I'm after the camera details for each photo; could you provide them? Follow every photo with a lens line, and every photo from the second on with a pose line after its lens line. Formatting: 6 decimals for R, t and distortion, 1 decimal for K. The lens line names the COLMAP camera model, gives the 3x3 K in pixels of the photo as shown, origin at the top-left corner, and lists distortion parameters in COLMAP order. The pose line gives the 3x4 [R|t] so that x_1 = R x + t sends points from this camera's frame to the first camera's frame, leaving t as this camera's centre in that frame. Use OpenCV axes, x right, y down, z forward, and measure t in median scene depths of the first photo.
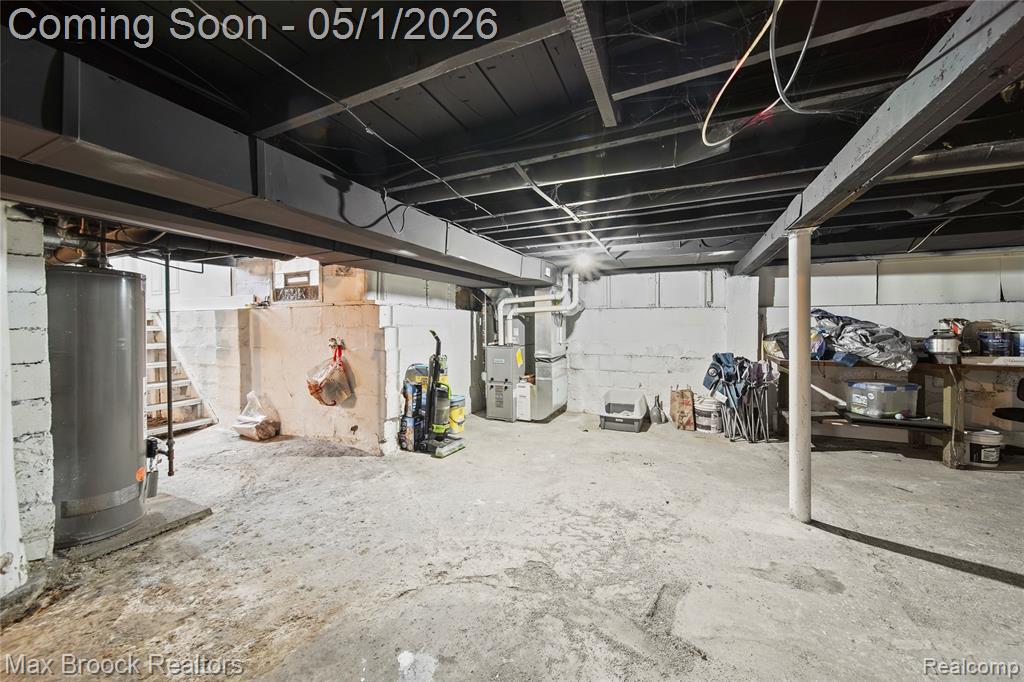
lens RADIAL K [[367.2, 0, 513.0], [0, 367.2, 329.1], [0, 0, 1]] dist [-0.000568, -0.000098]
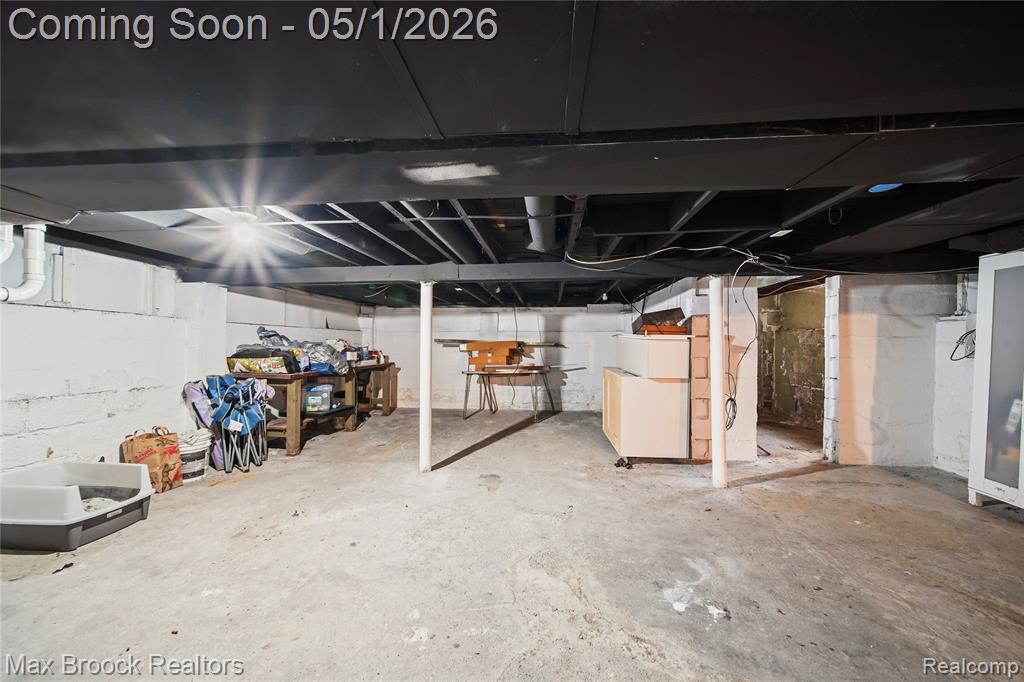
lens RADIAL K [[367.2, 0, 513.0], [0, 367.2, 329.1], [0, 0, 1]] dist [-0.000568, -0.000098]
pose [[-0.311449, 0.039835, 0.949428, -0.636094], [0.001241, 0.999137, -0.041514, -0.003645], [-0.950262, -0.011751, -0.311229, 0.915987]]
